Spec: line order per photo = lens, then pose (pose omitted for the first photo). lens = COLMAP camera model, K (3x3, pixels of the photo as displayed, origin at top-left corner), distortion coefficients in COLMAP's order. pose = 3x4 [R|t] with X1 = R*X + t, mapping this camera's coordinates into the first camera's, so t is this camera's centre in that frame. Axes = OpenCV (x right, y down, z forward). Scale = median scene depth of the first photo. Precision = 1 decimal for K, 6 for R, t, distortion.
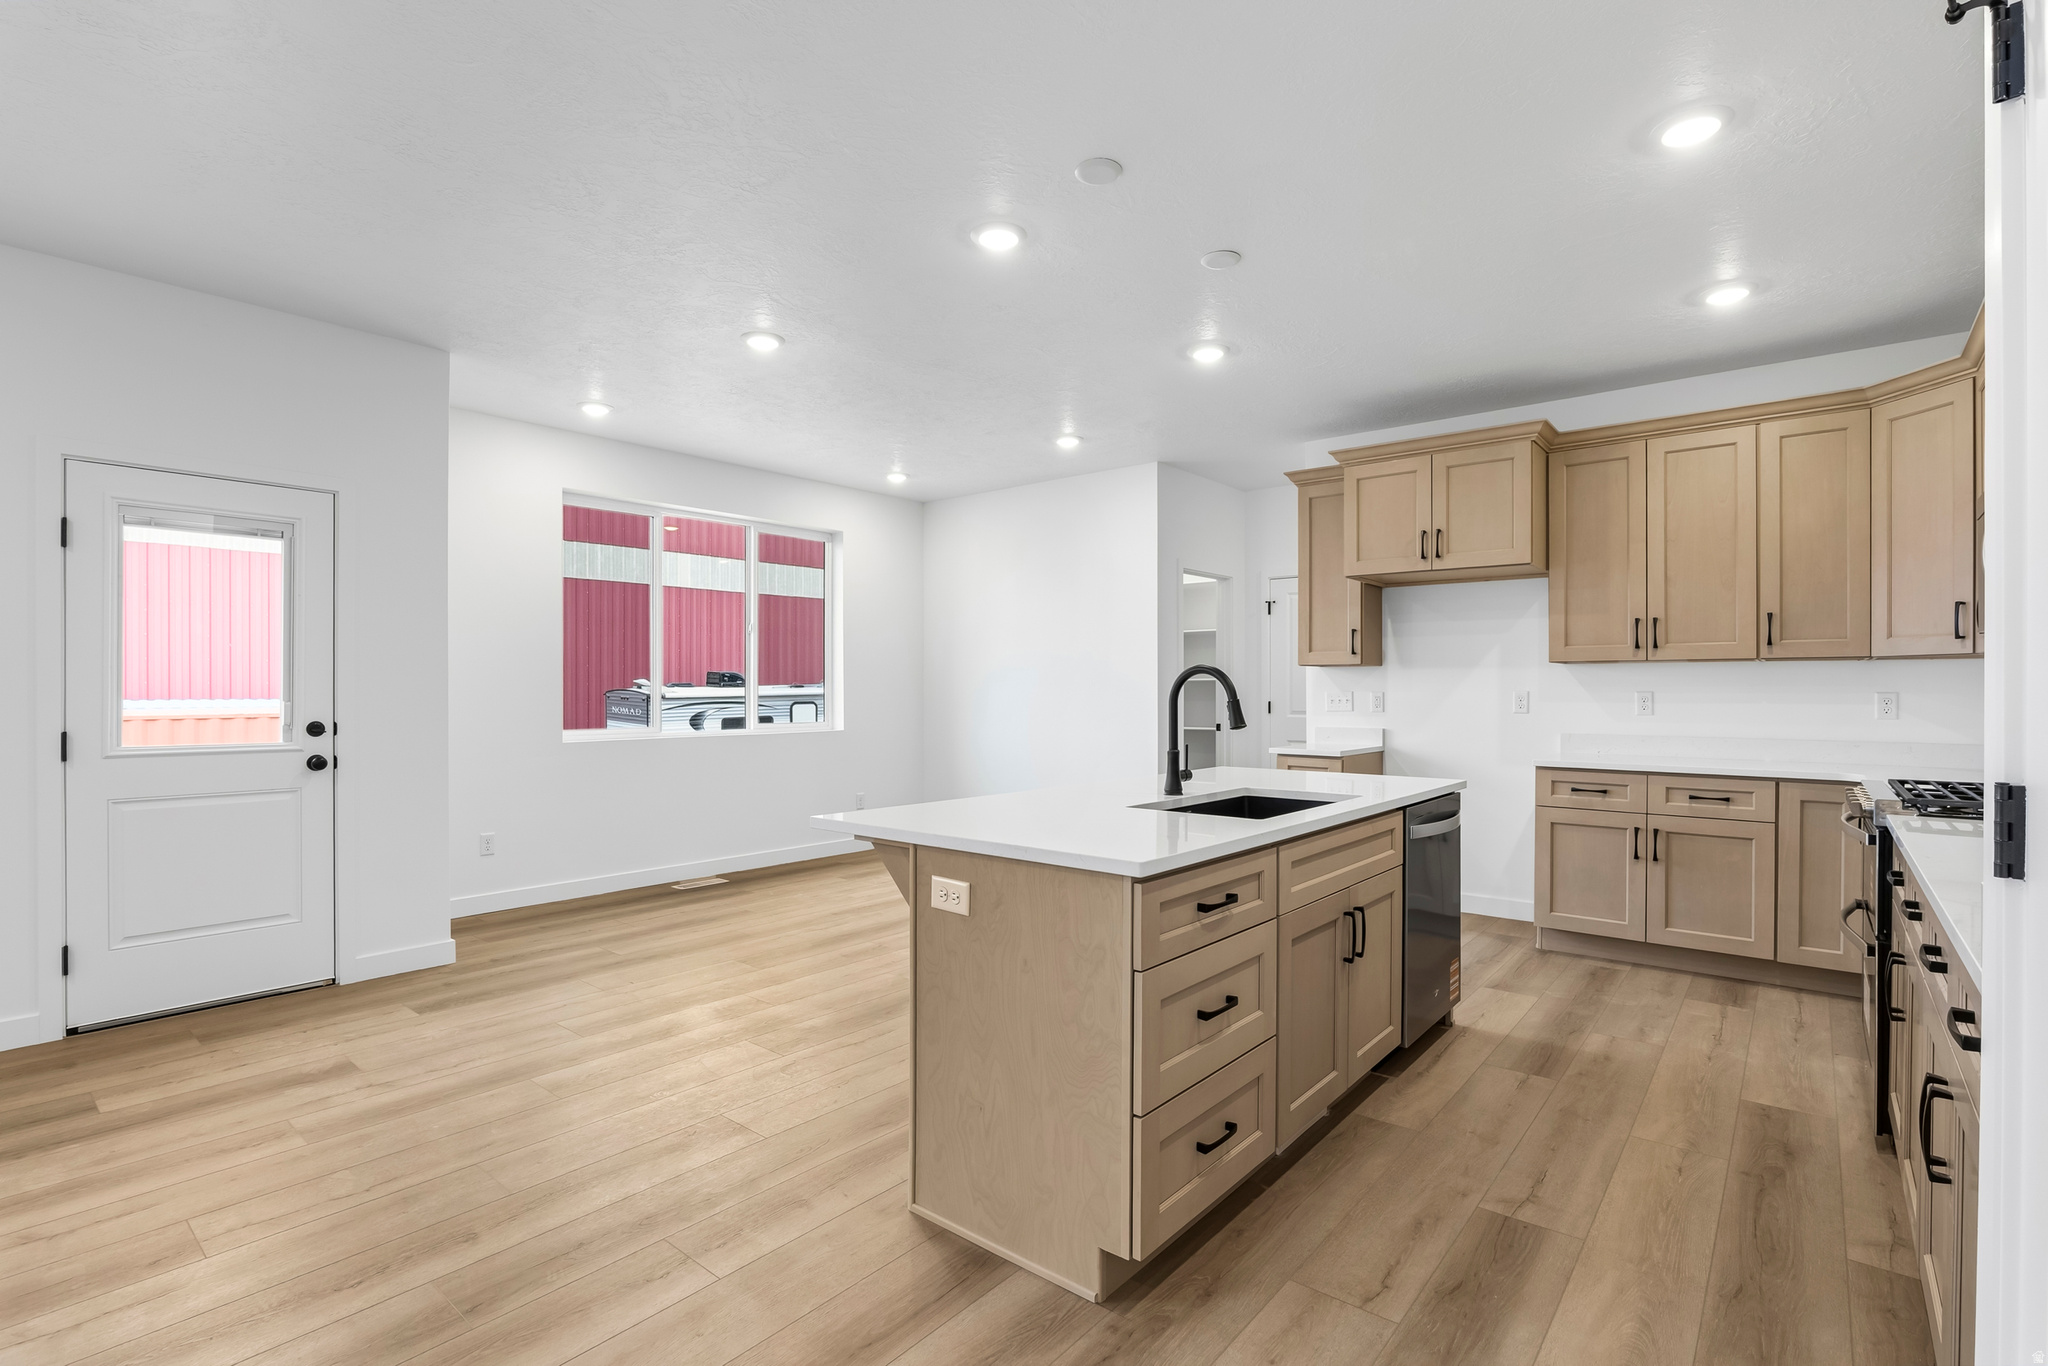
lens RADIAL K [[955.6, 0, 1015.7], [0, 955.6, 688.6], [0, 0, 1]] dist [-0.023019, 0.005567]
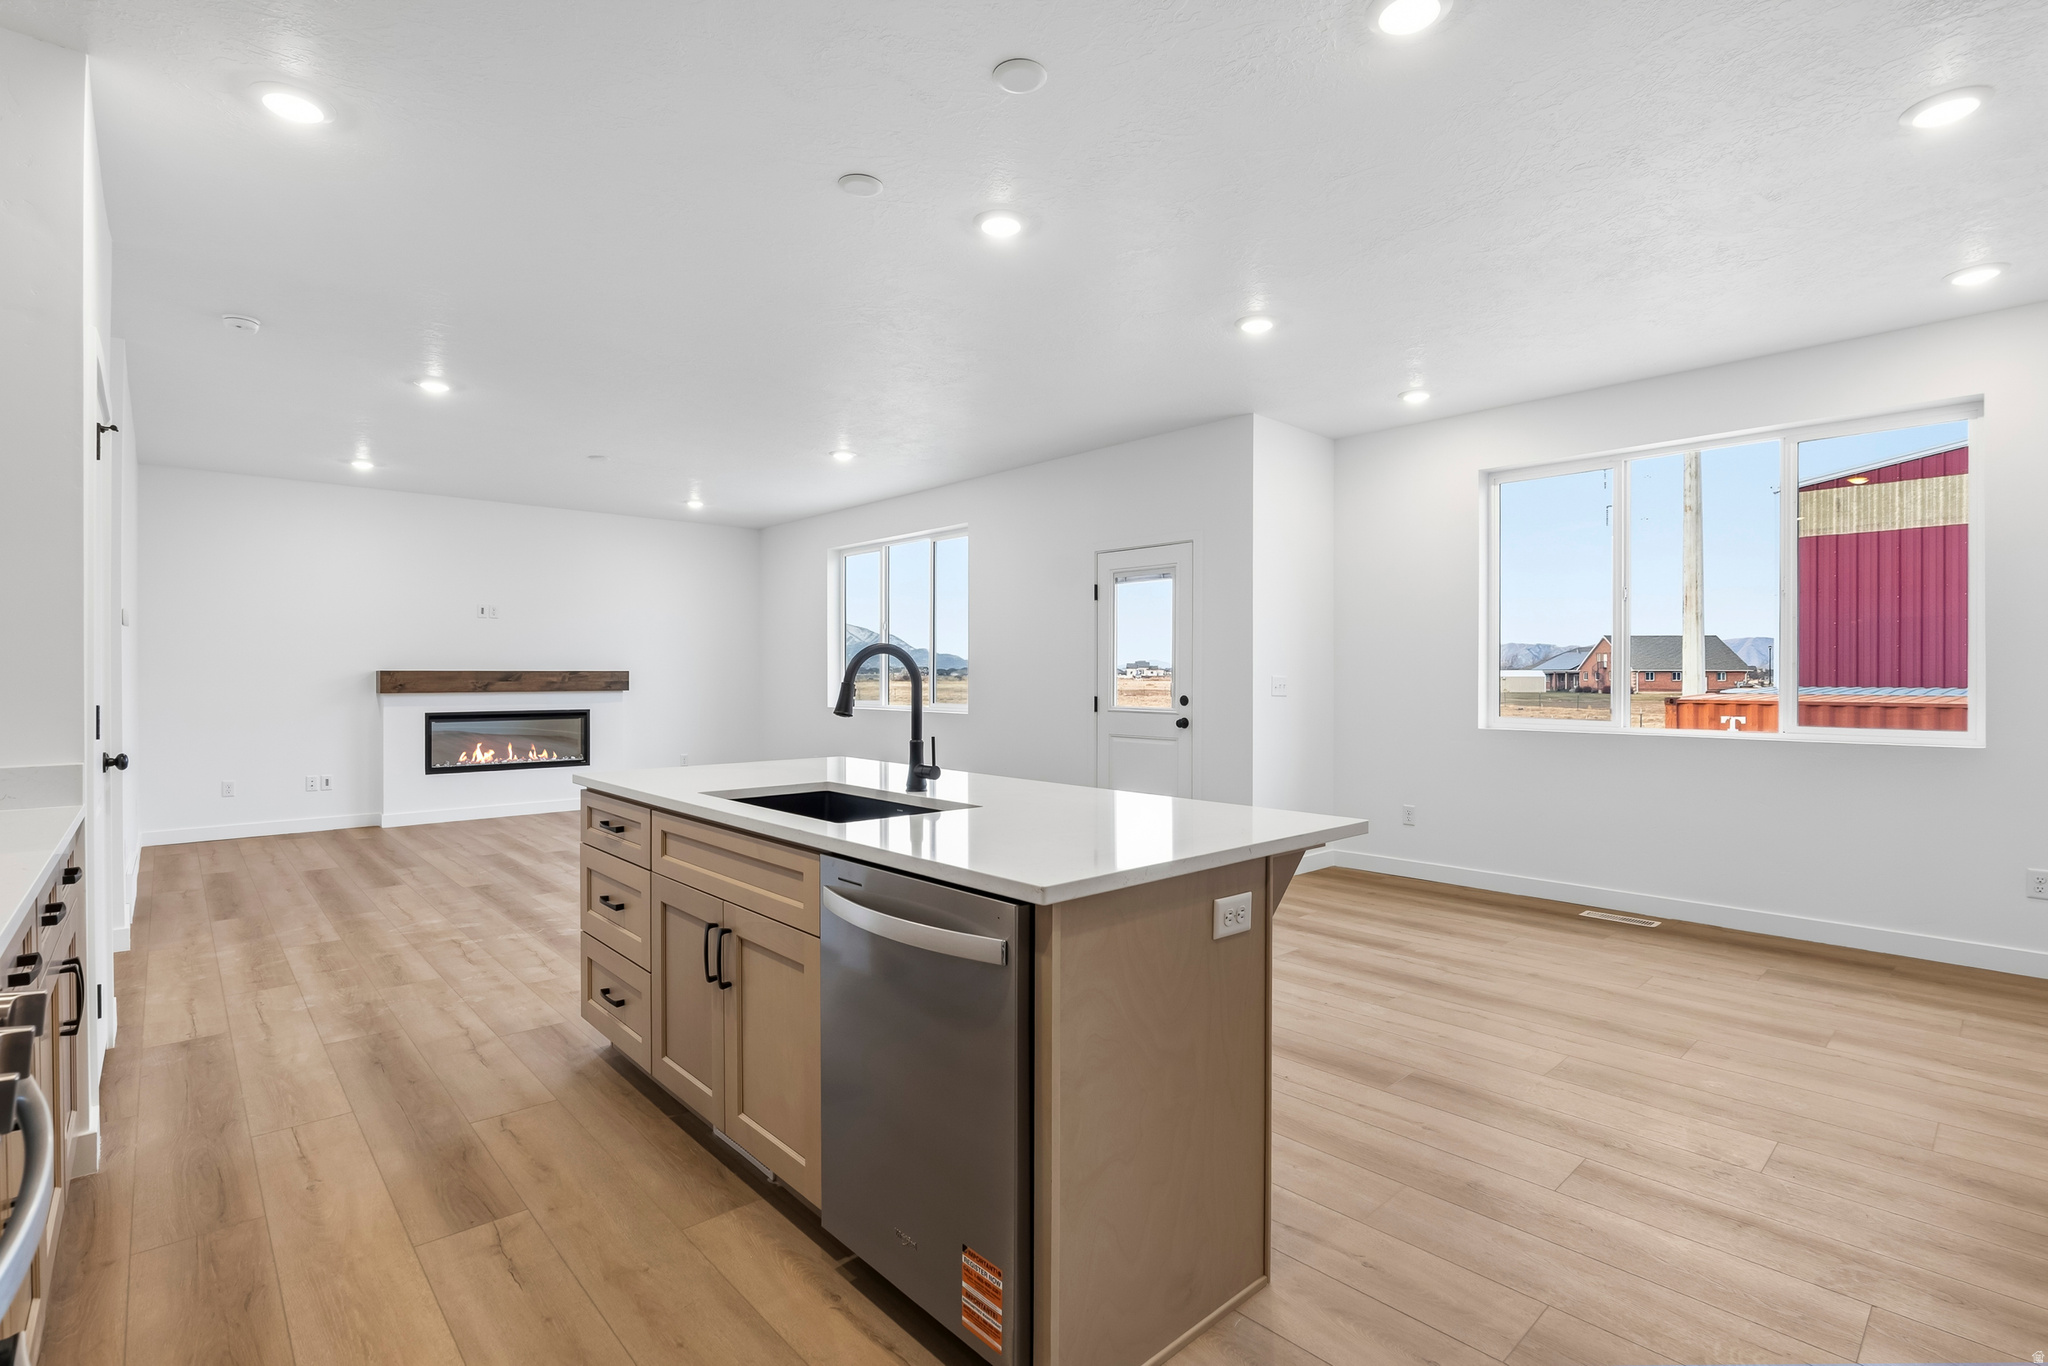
lens RADIAL K [[955.6, 0, 1030.7], [0, 955.6, 692.2], [0, 0, 1]] dist [-0.023019, 0.005567]
pose [[-0.126403, 0.016139, -0.991848, 0.807289], [0.000146, 0.999868, 0.016251, 0.004621], [0.991979, 0.001909, -0.126388, 0.960805]]
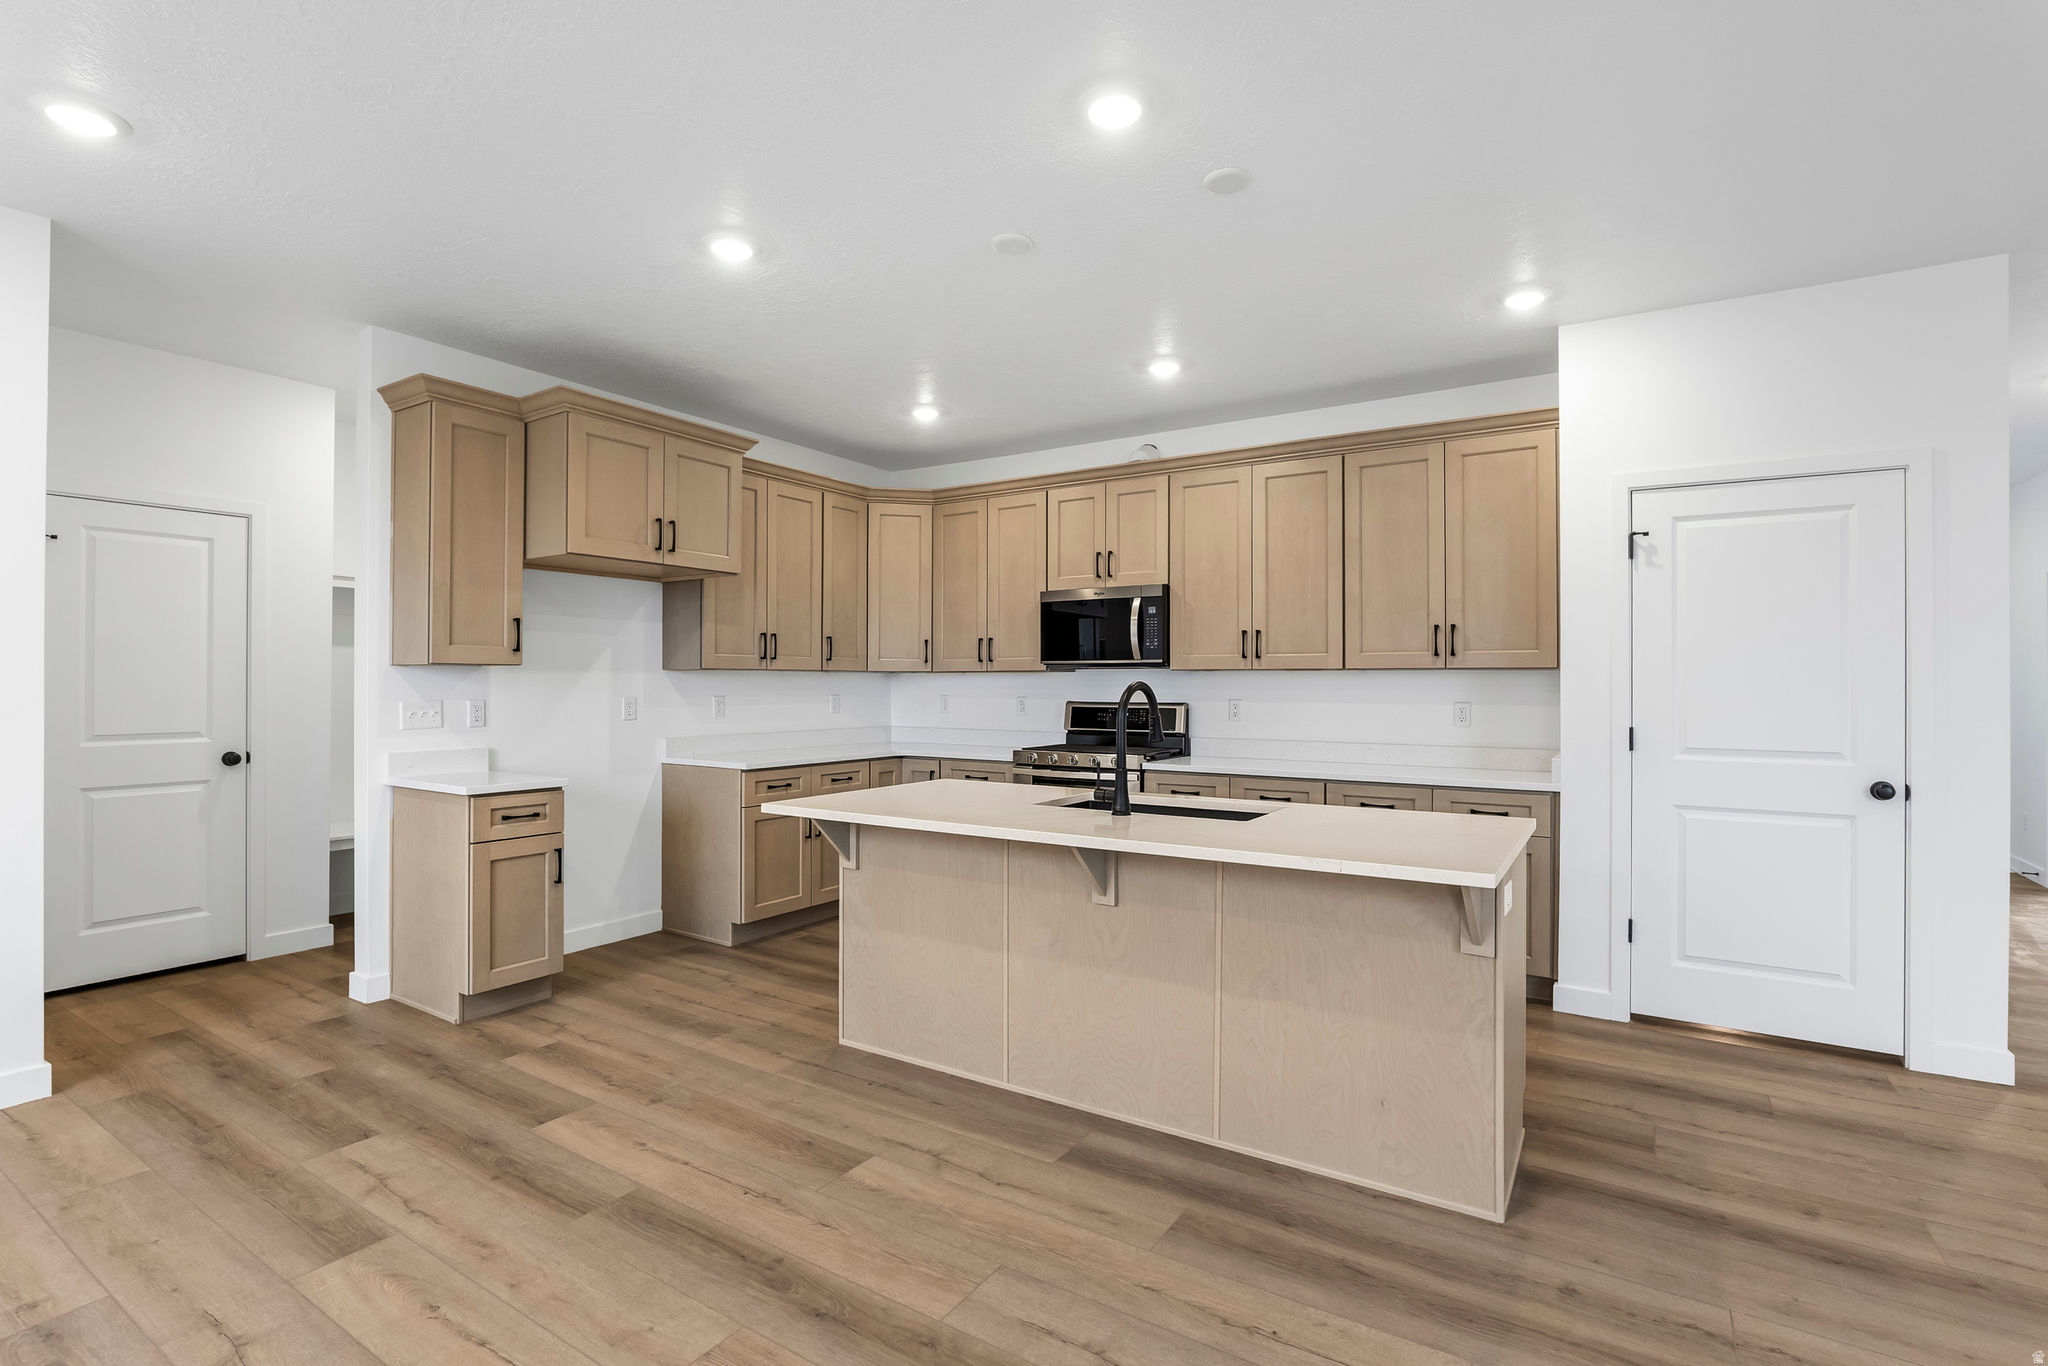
lens RADIAL K [[955.6, 0, 1031.3], [0, 955.6, 674.1], [0, 0, 1]] dist [-0.023019, 0.005567]
pose [[-0.134847, 0.006738, 0.990844, -0.620819], [-0.004337, 0.999963, -0.007391, -0.019660], [-0.990857, -0.005294, -0.134813, 0.967390]]
